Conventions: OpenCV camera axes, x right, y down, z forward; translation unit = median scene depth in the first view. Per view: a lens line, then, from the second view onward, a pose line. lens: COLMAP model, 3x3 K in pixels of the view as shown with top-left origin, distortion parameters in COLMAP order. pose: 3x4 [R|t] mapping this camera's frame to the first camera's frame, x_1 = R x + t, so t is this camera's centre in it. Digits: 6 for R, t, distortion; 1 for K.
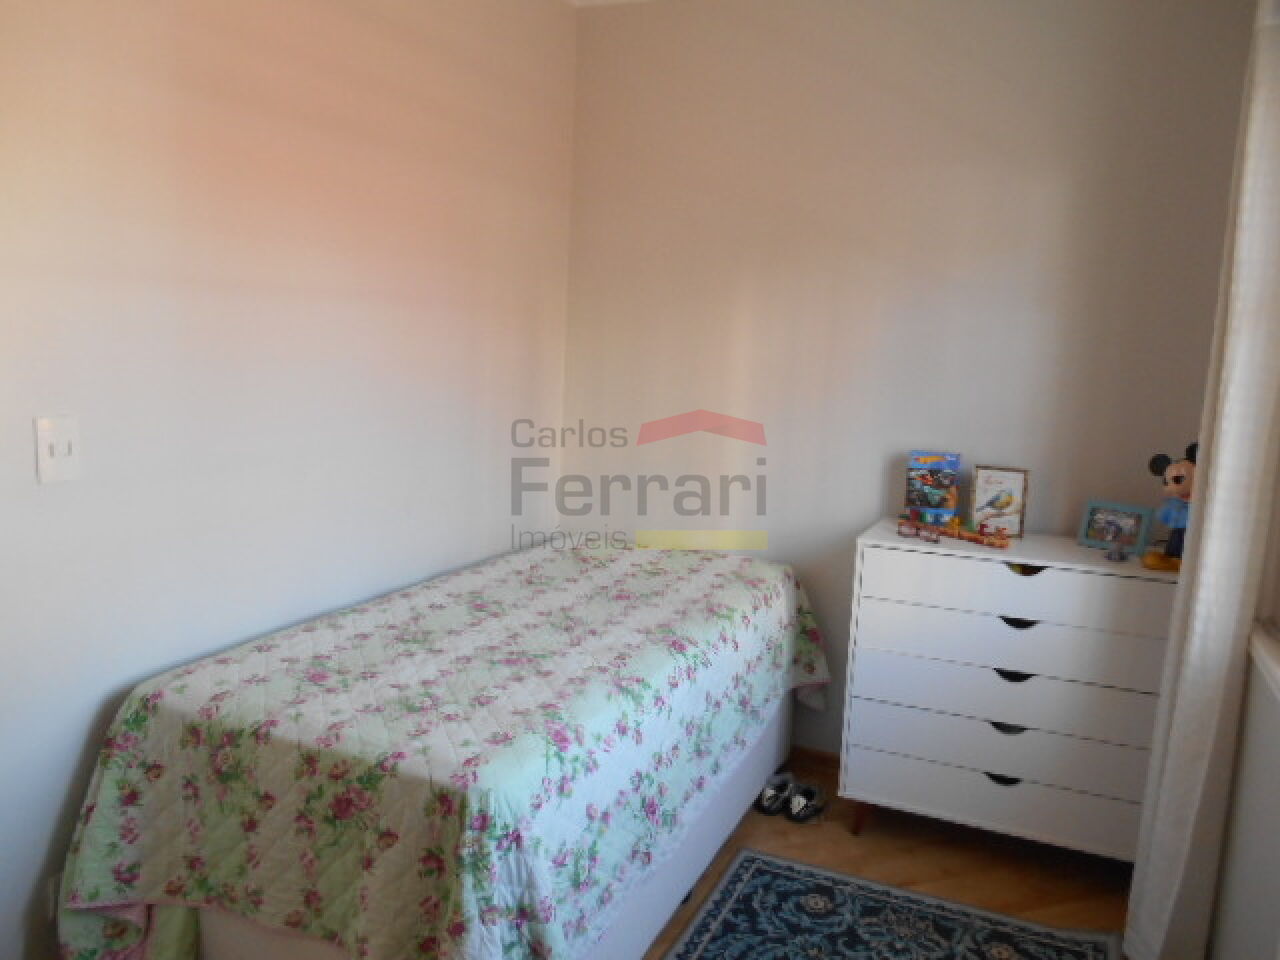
lens RADIAL K [[973.5, 0, 648.6], [0, 973.5, 474.8], [0, 0, 1]] dist [-0.033198, 0.020671]
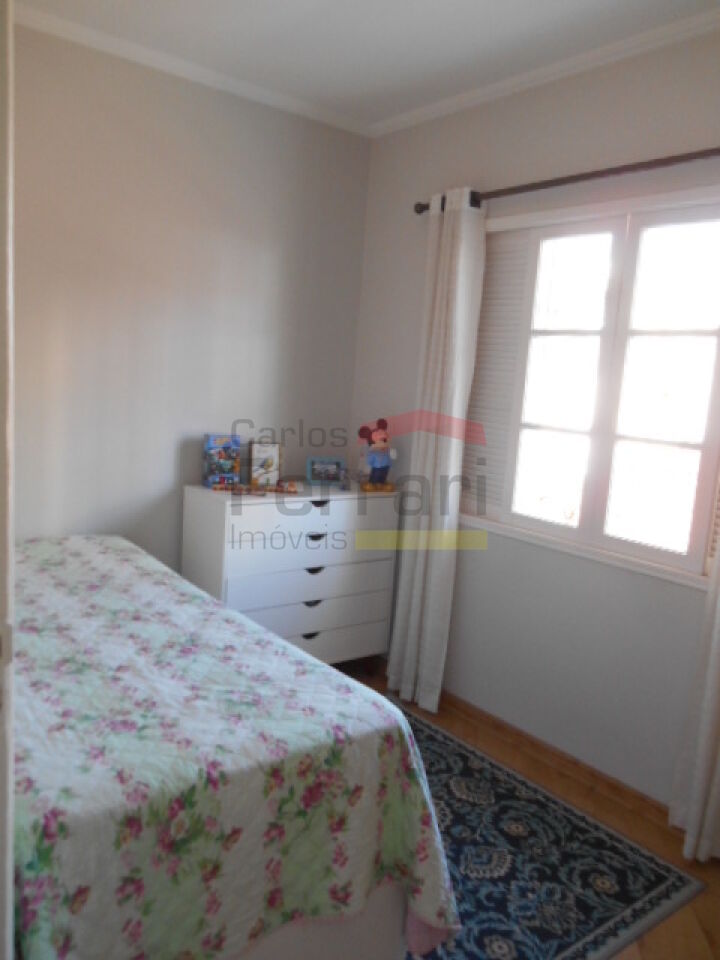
lens RADIAL K [[730.1, 0, 364.3], [0, 730.1, 484.0], [0, 0, 1]] dist [-0.033198, 0.020671]
pose [[0.480158, -0.135348, 0.866677, -0.784402], [0.071934, 0.990772, 0.114874, -0.086308], [-0.874227, 0.007186, 0.485464, 0.430349]]
